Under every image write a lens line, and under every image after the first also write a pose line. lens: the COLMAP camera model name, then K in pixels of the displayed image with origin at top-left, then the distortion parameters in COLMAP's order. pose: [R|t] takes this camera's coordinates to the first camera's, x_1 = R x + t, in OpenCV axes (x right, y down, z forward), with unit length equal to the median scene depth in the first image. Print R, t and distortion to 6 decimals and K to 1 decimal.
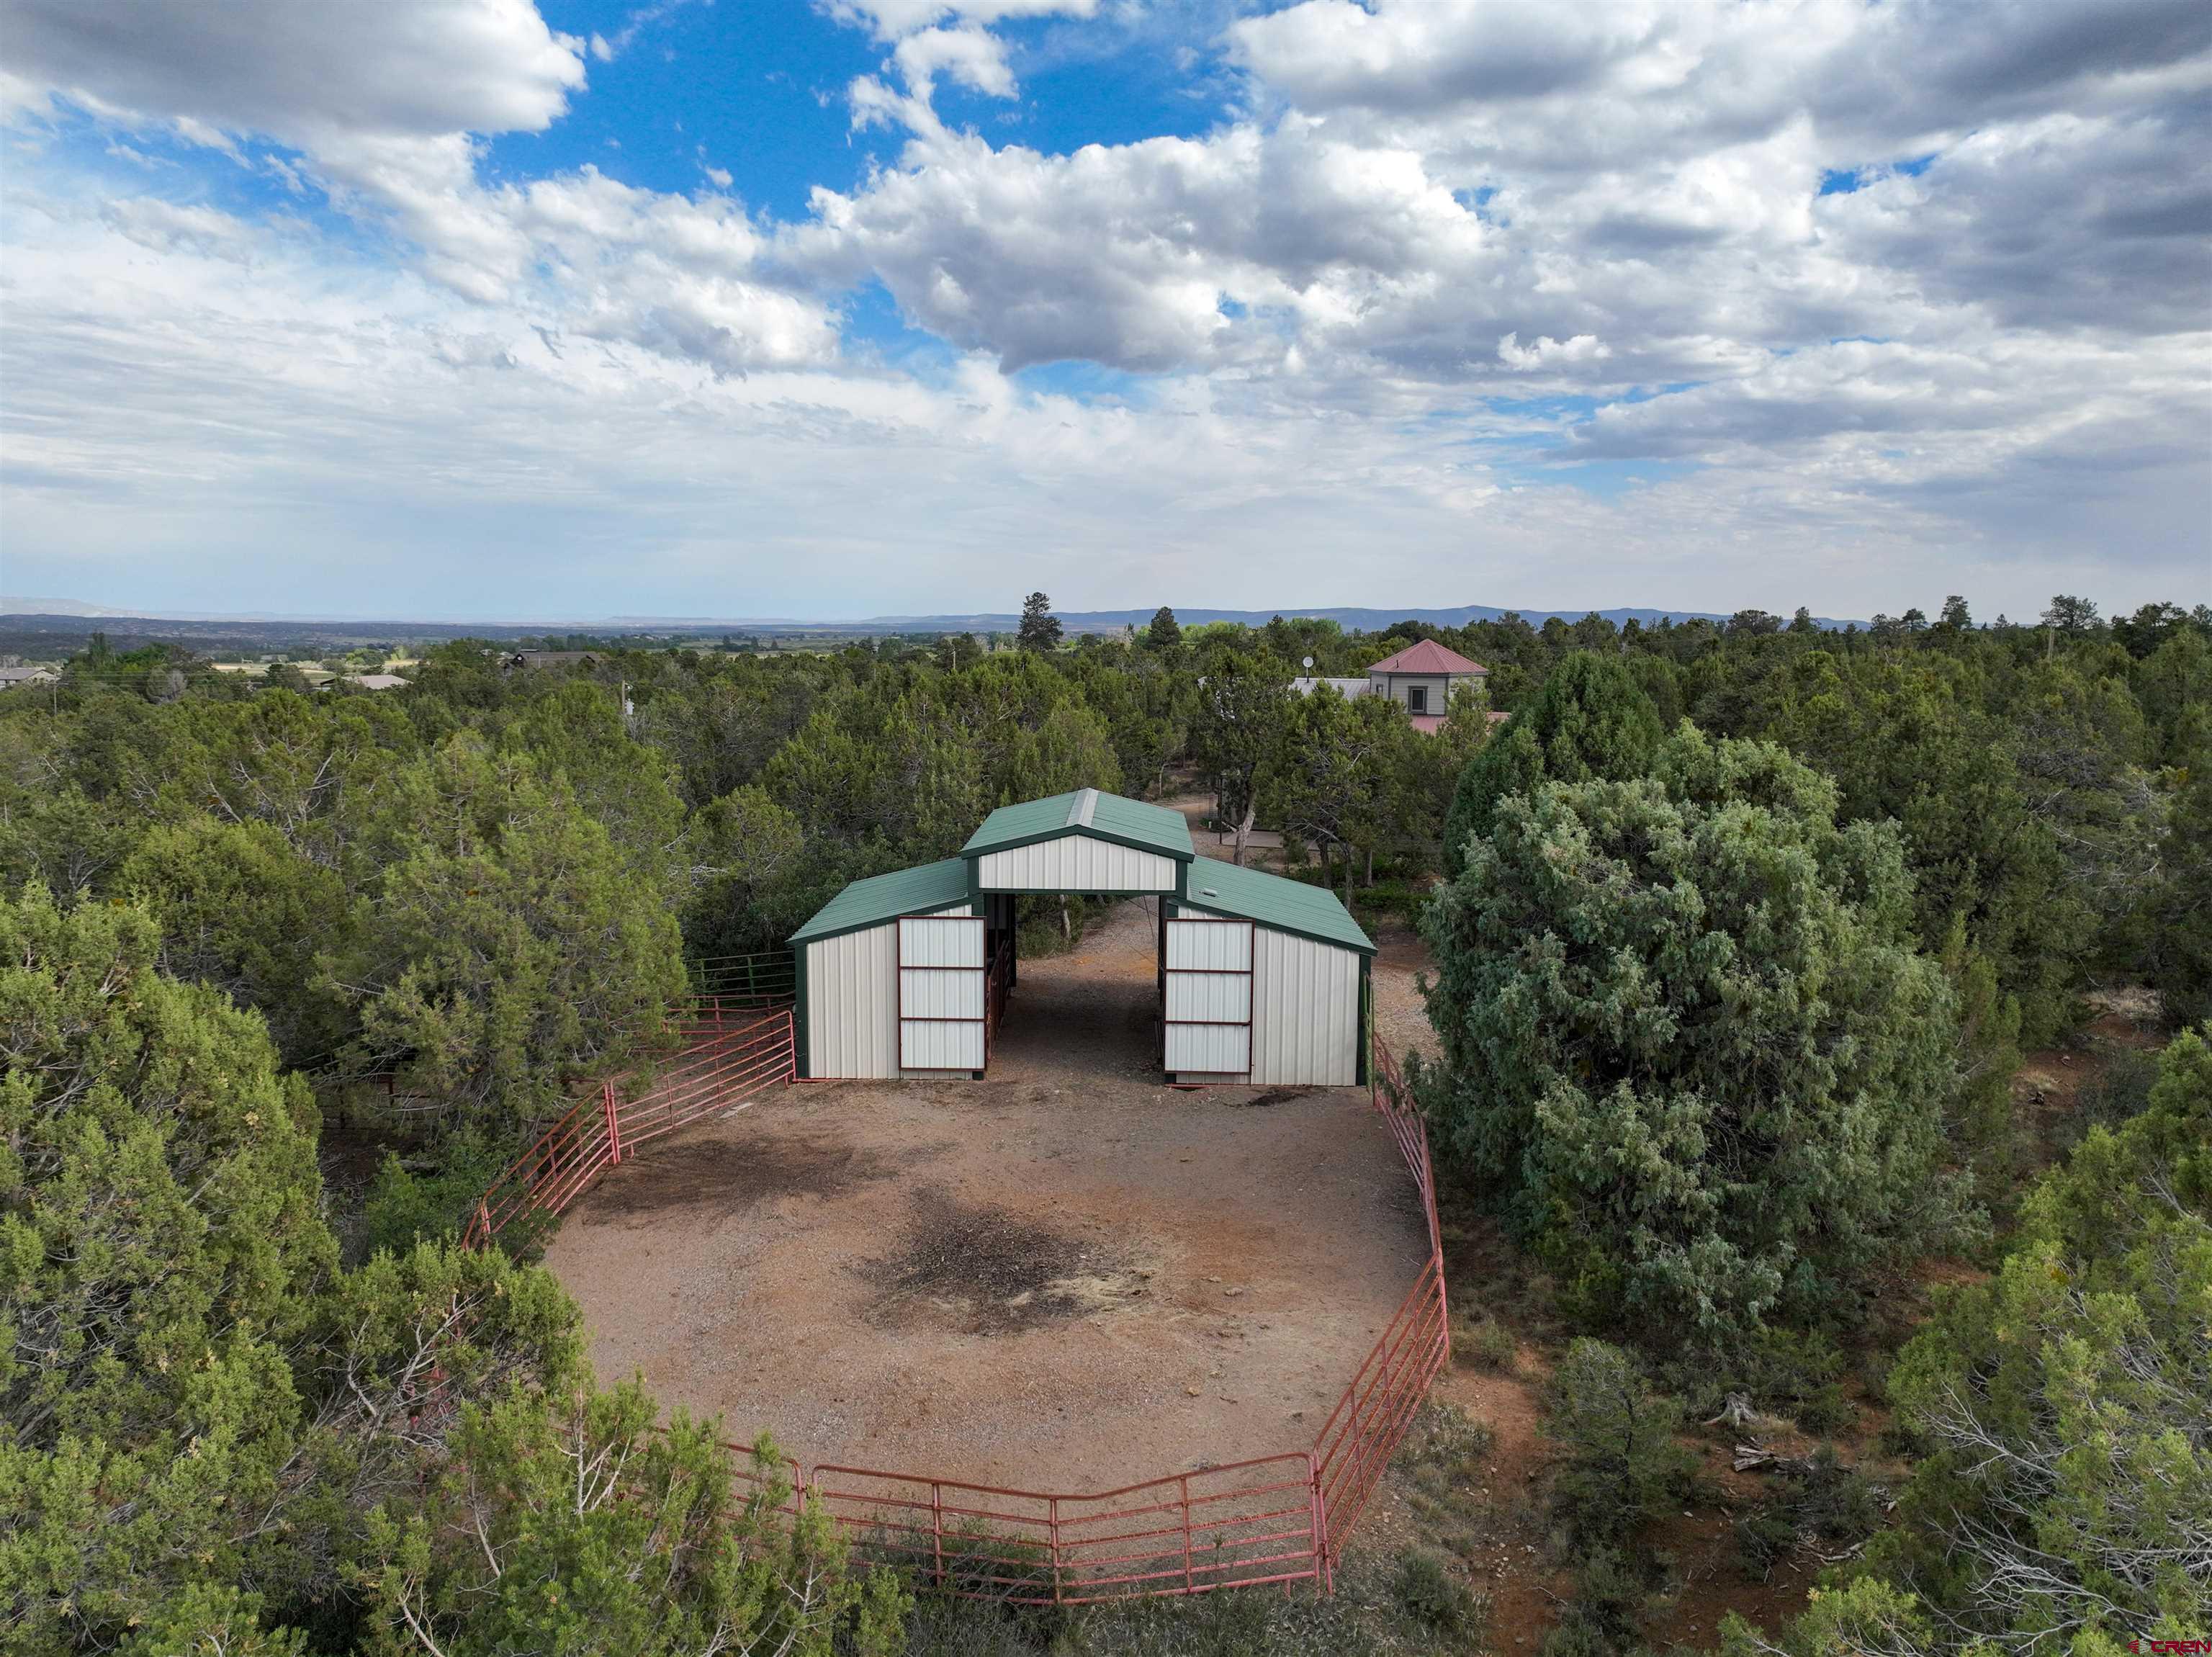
lens RADIAL K [[1553.3, 0, 1102.0], [0, 1553.3, 832.7], [0, 0, 1]] dist [0.003660, -0.003262]
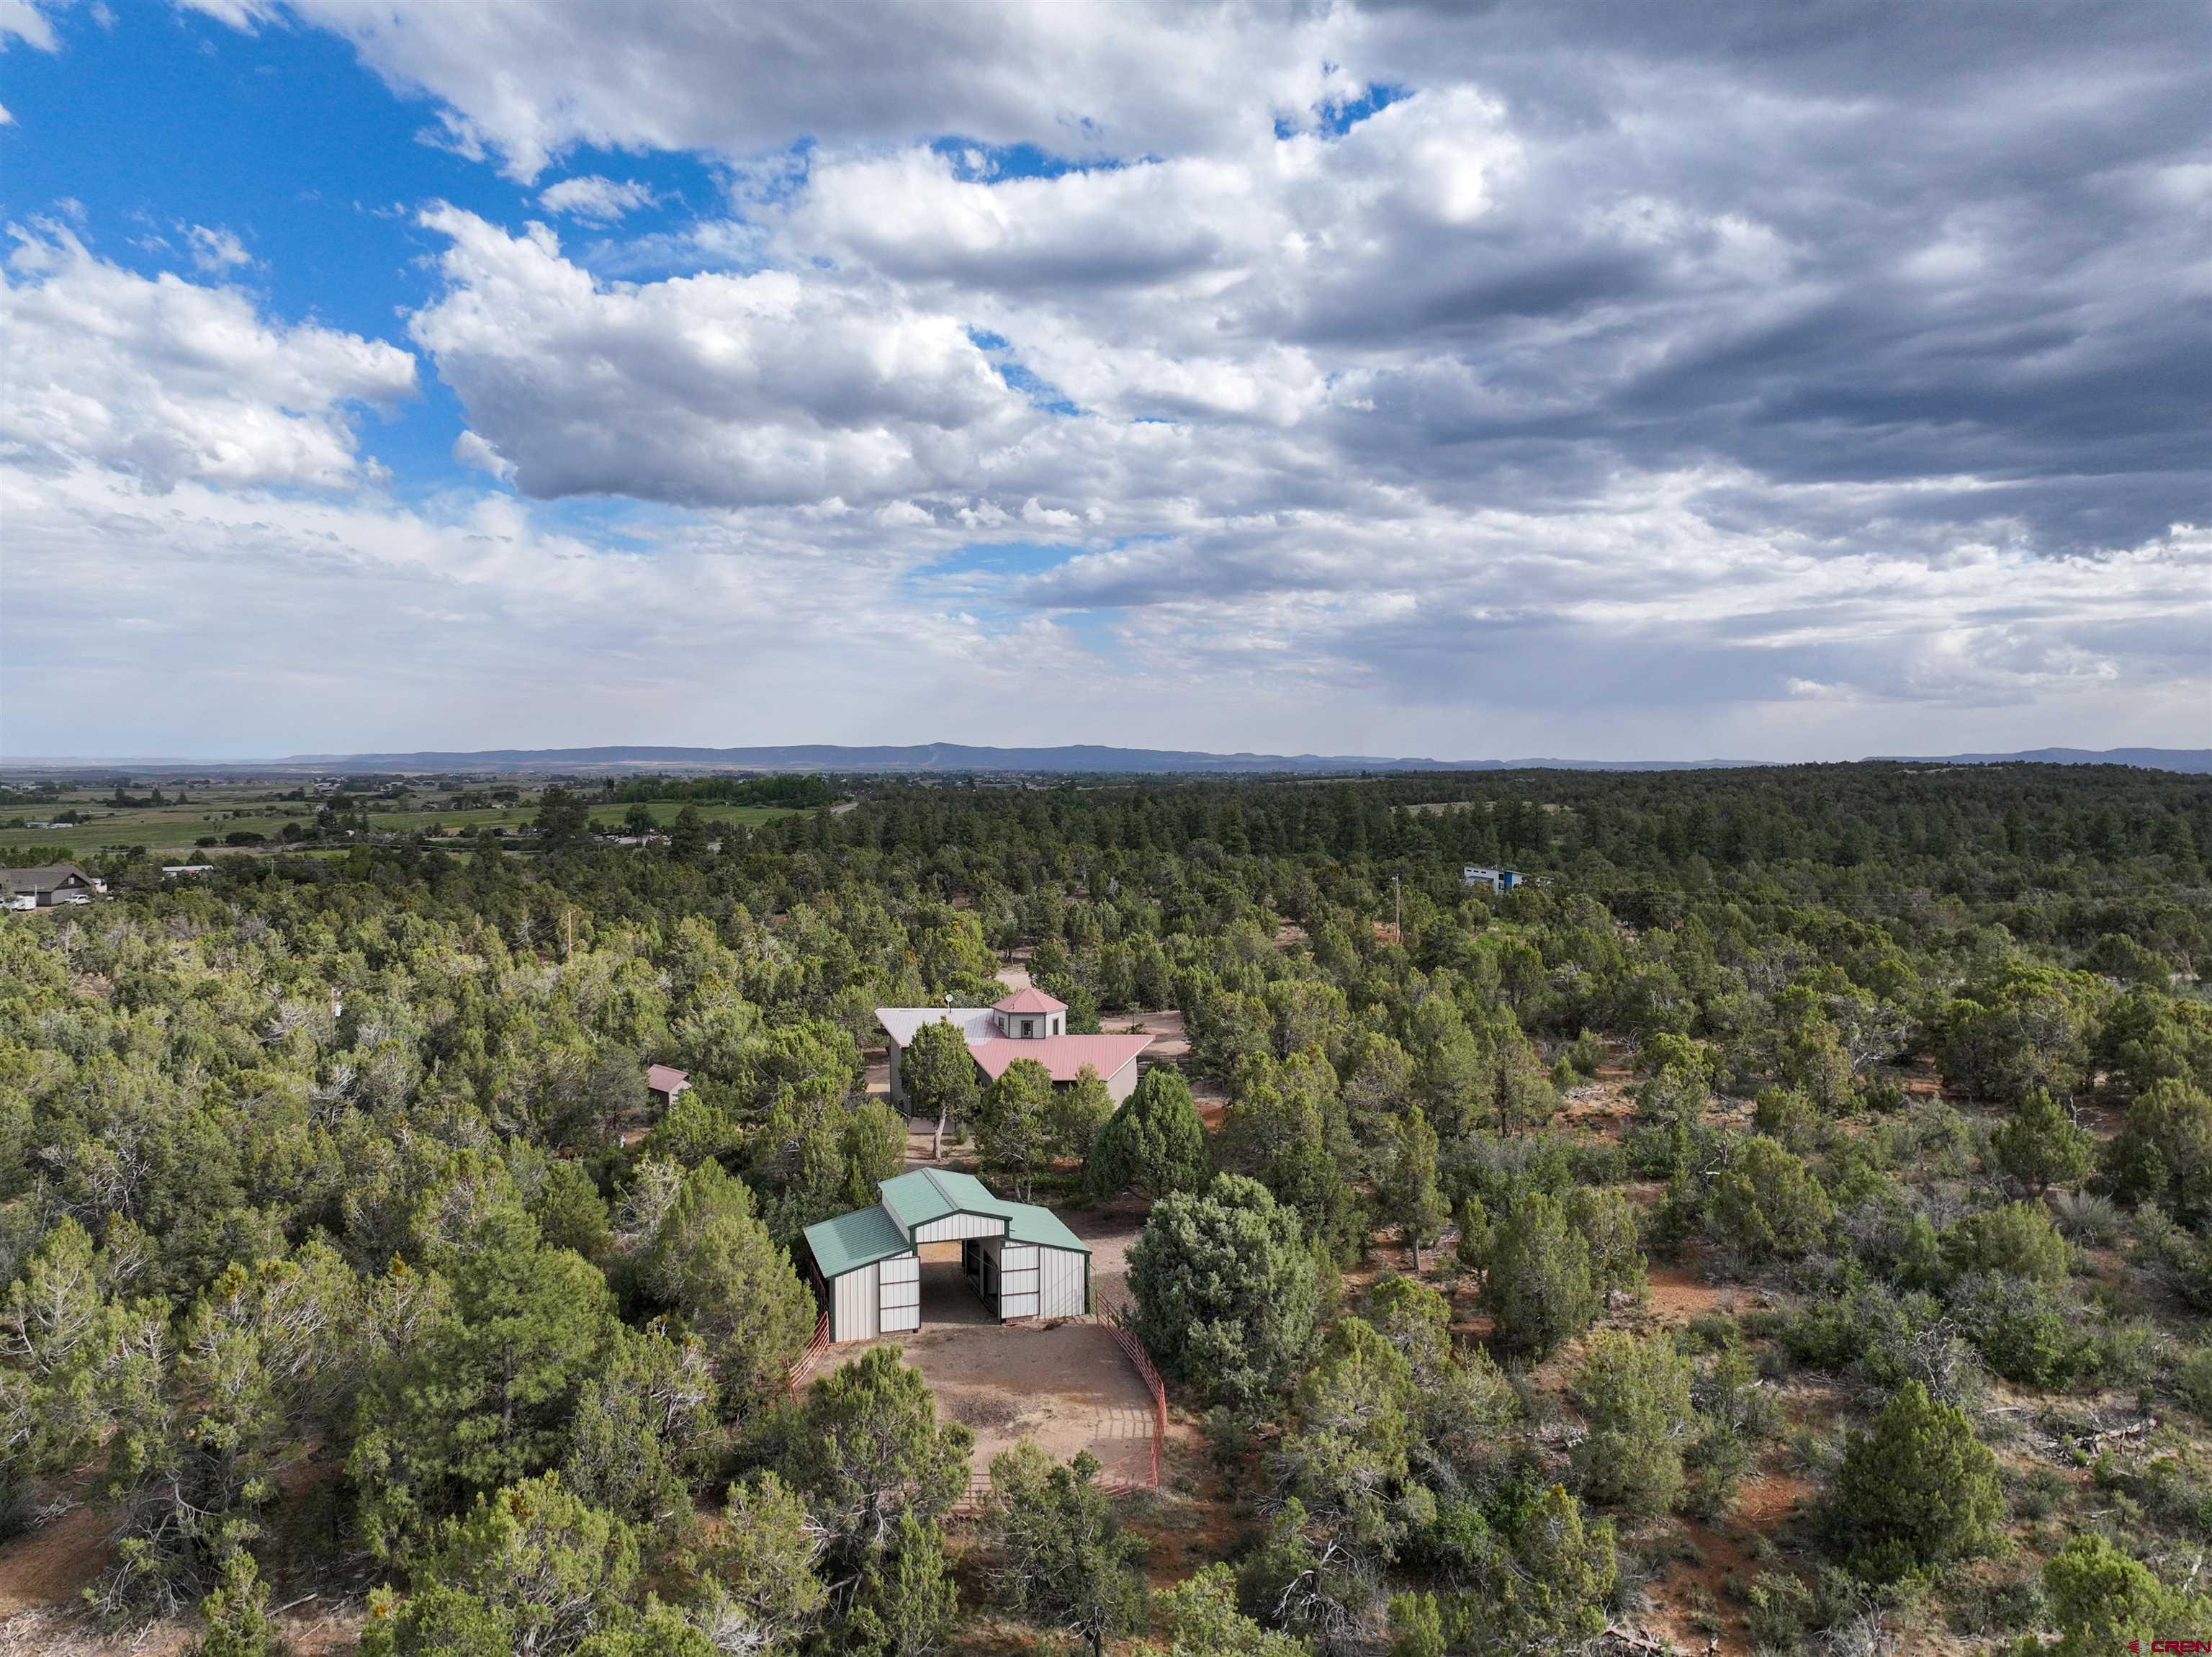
lens RADIAL K [[1553.3, 0, 1105.0], [0, 1553.3, 827.9], [0, 0, 1]] dist [0.003660, -0.003262]
pose [[0.943574, -0.021791, 0.330444, -0.532981], [0.051263, 0.995416, -0.080737, -0.351072], [-0.327170, 0.093121, 0.940366, -1.171077]]
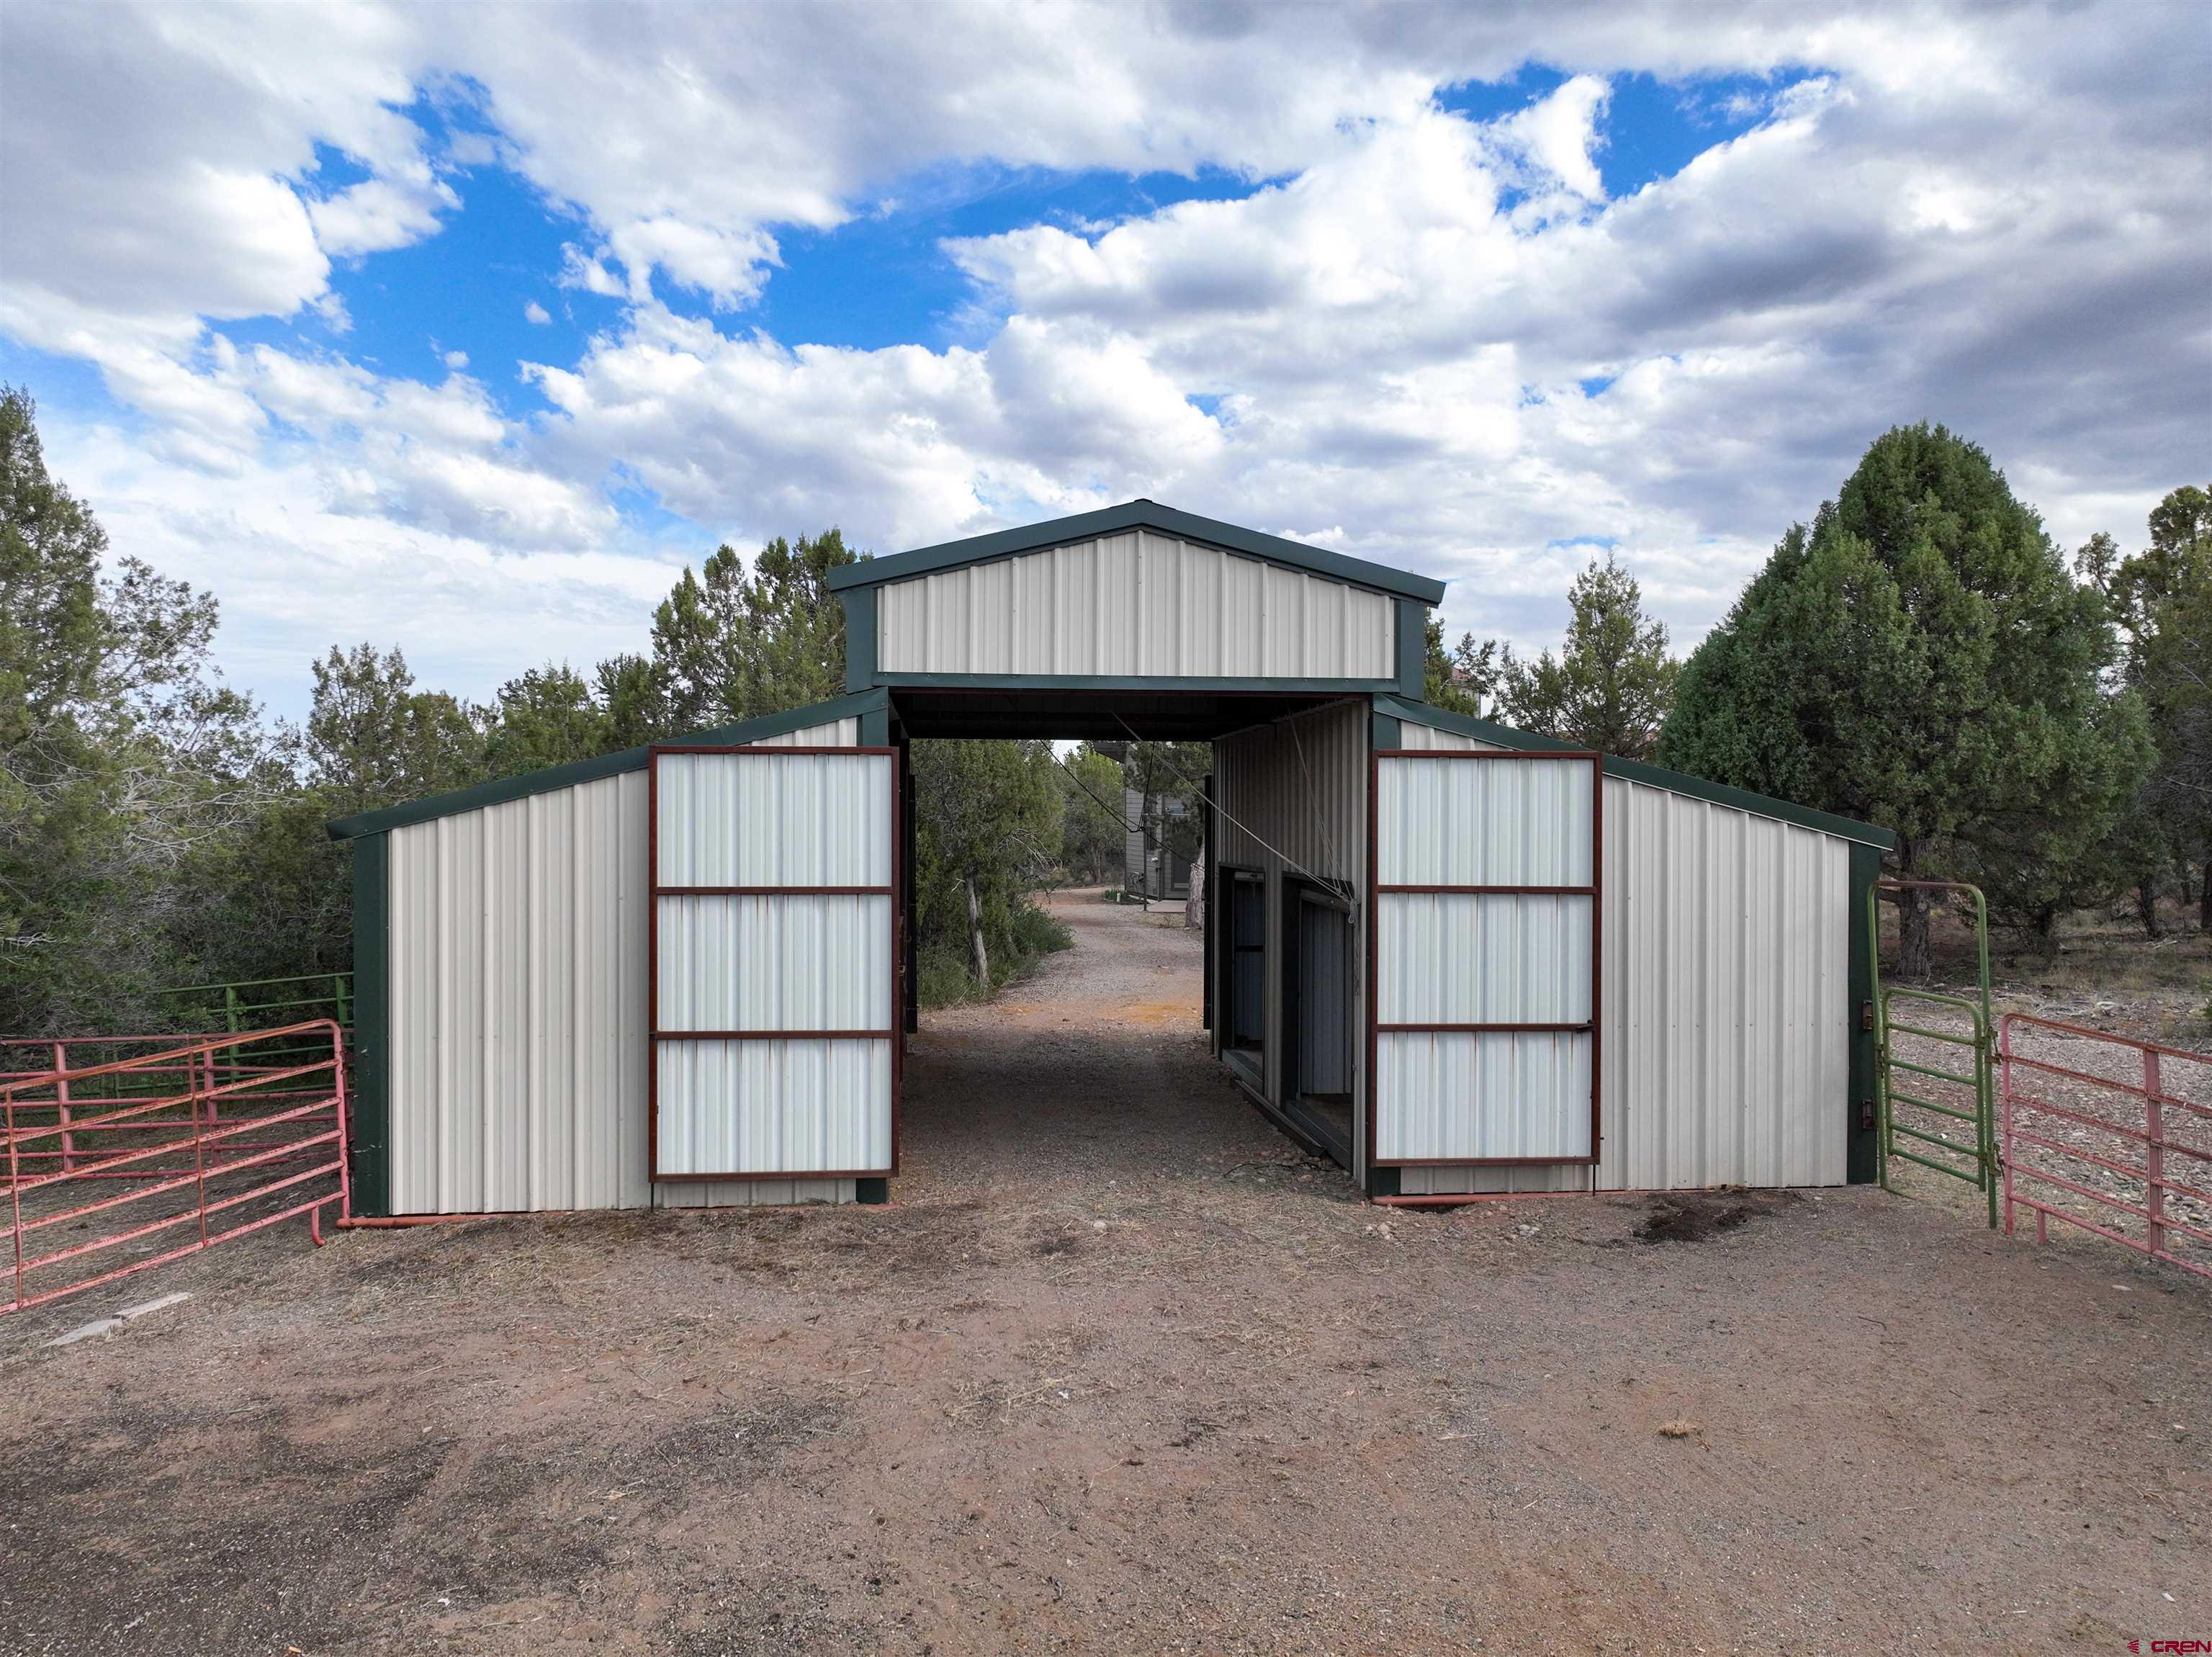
lens RADIAL K [[1553.3, 0, 1108.8], [0, 1553.3, 839.6], [0, 0, 1]] dist [0.003660, -0.003262]
pose [[0.991917, -0.004477, 0.126808, -0.071928], [0.018394, 0.993894, -0.108793, 0.116919], [-0.125547, 0.110246, 0.985943, 0.634764]]
